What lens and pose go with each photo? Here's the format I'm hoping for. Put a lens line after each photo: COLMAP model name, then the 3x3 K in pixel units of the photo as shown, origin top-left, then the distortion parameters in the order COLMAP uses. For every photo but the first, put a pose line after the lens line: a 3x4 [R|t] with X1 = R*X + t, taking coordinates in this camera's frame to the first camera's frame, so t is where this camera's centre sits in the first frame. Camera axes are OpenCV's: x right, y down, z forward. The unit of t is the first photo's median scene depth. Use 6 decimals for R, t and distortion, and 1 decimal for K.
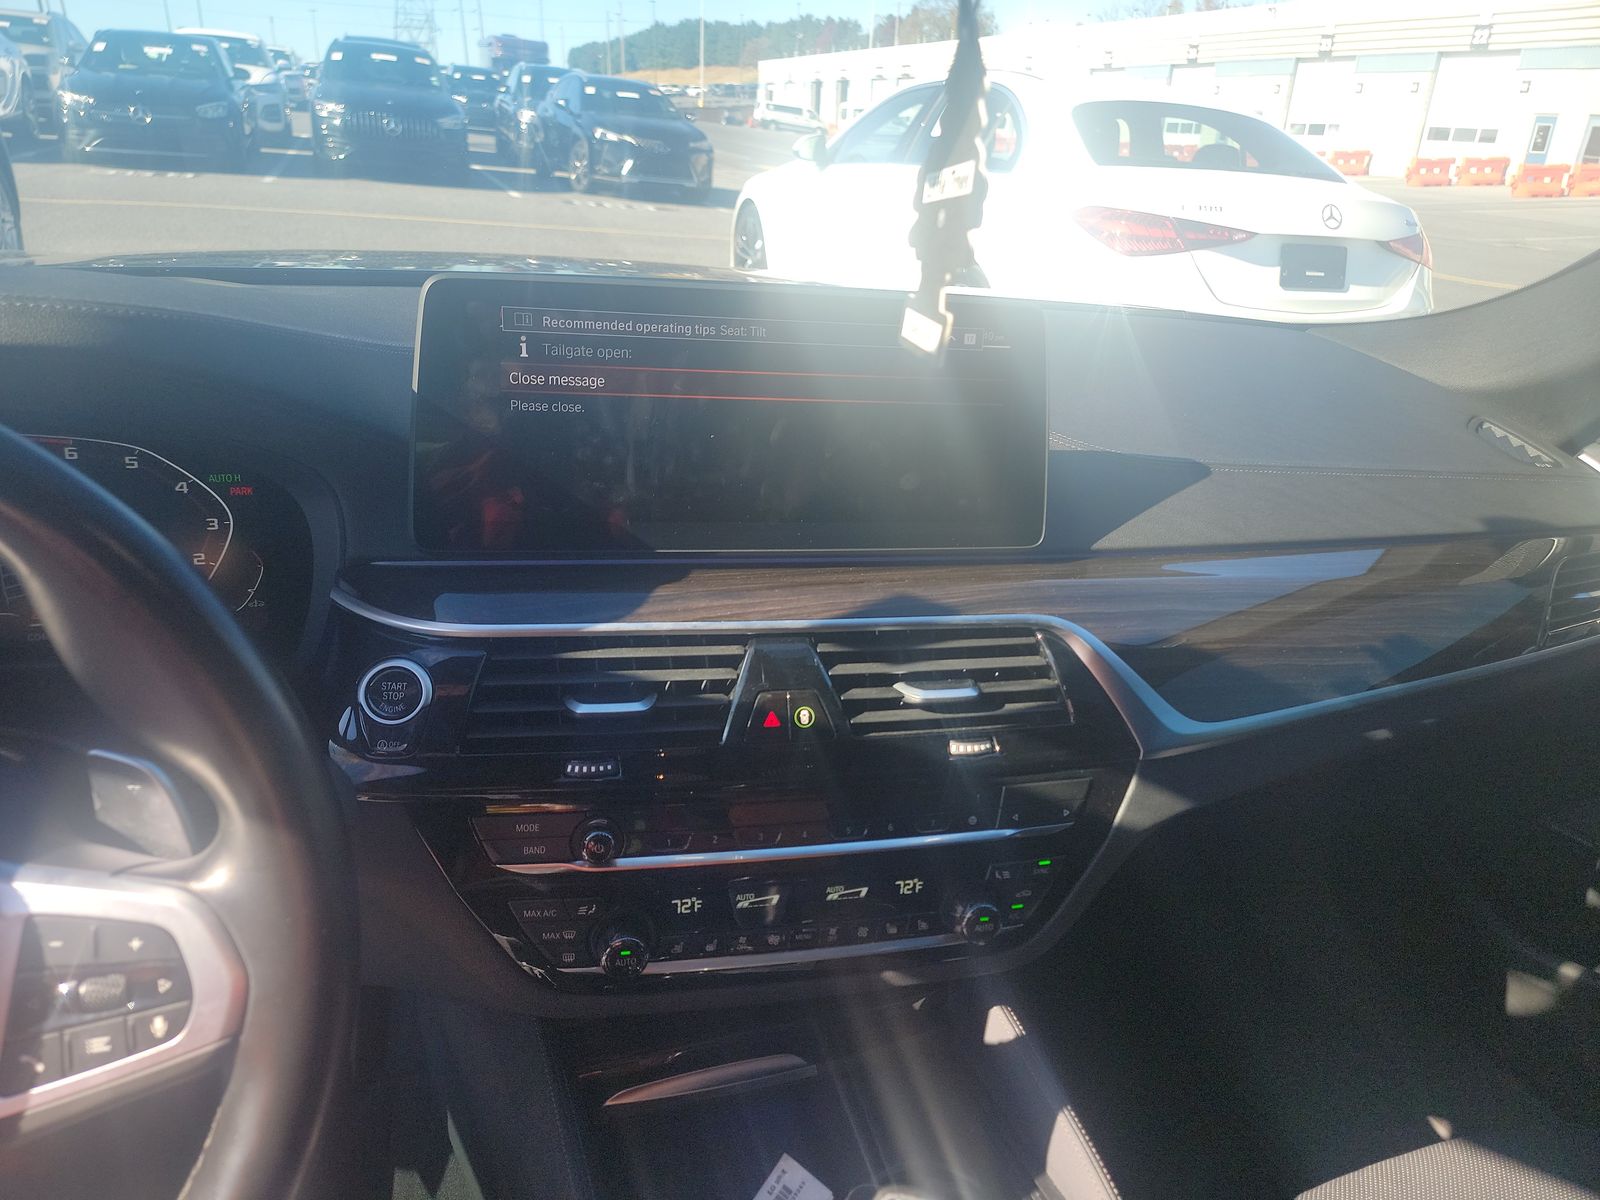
lens RADIAL K [[1098.8, 0, 802.9], [0, 1098.8, 605.2], [0, 0, 1]] dist [0.043451, -0.076201]
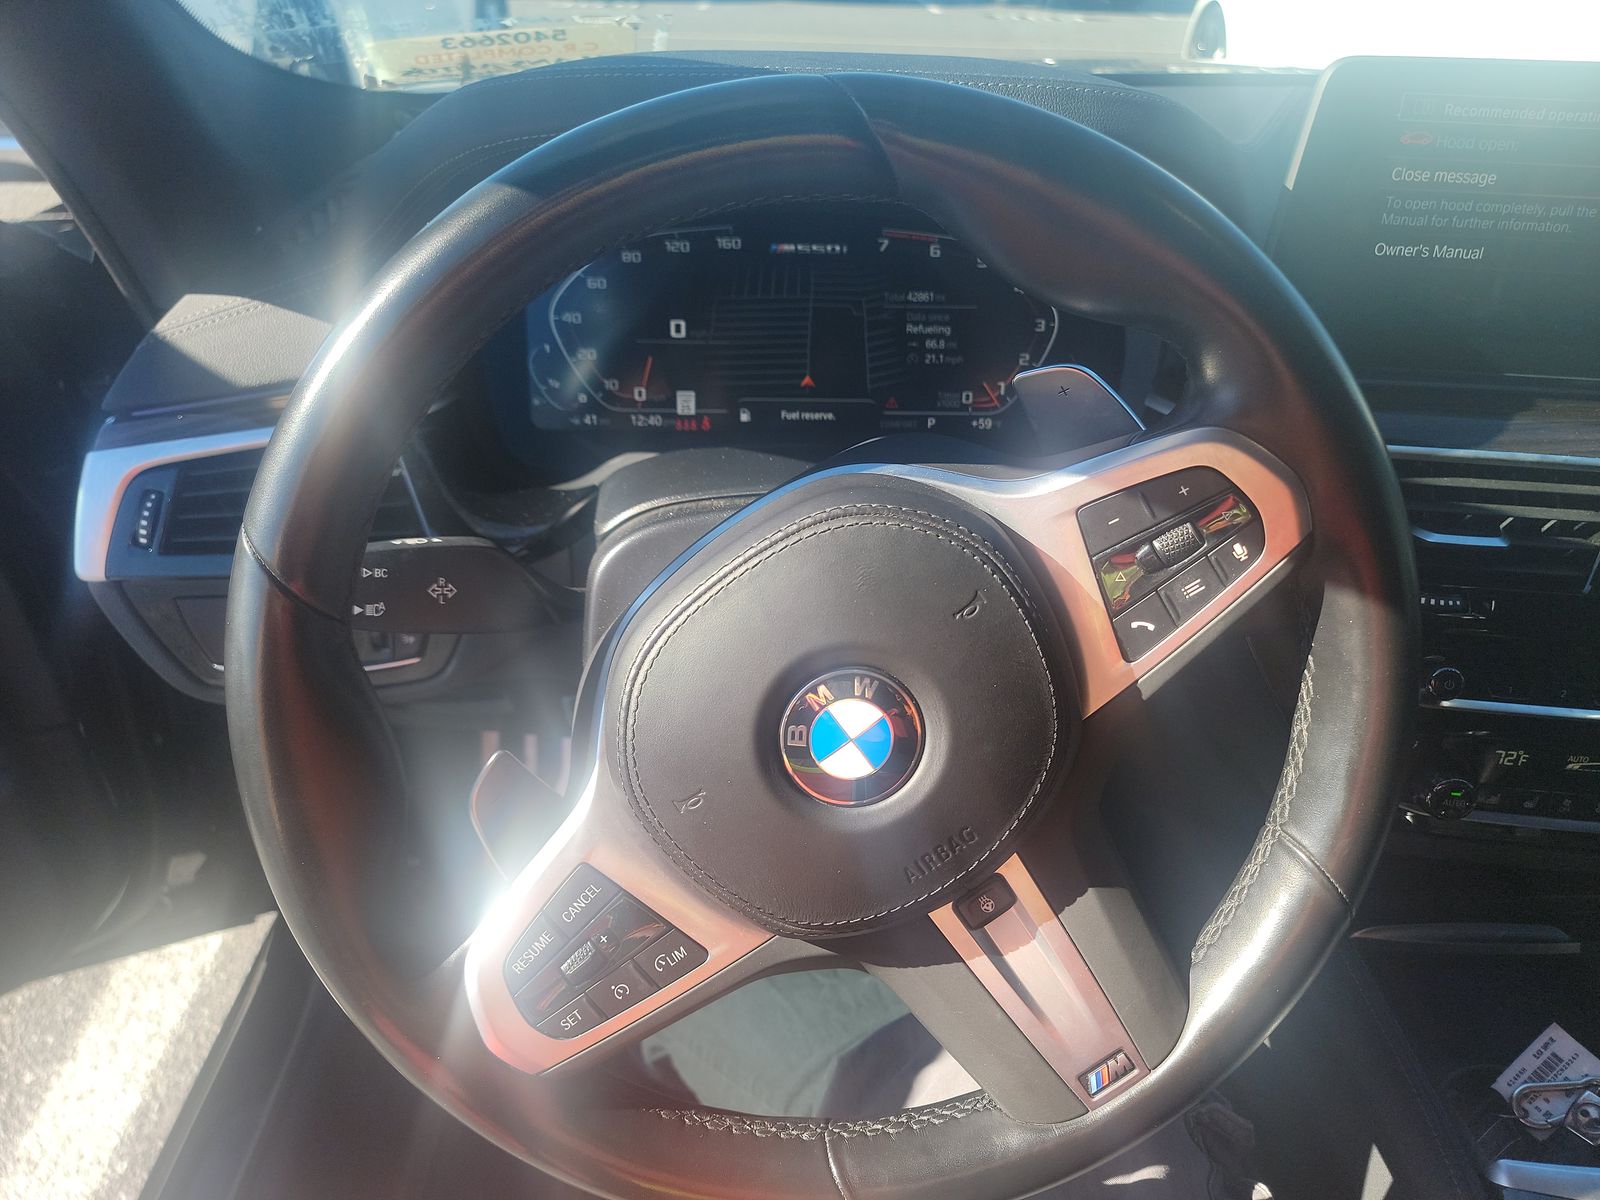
lens RADIAL K [[1098.8, 0, 802.9], [0, 1098.8, 605.2], [0, 0, 1]] dist [0.043451, -0.076201]
pose [[0.935657, 0.119270, -0.332145, -0.369369], [-0.071764, 0.985798, 0.151830, 0.044097], [0.345536, -0.118224, 0.930928, -0.069410]]
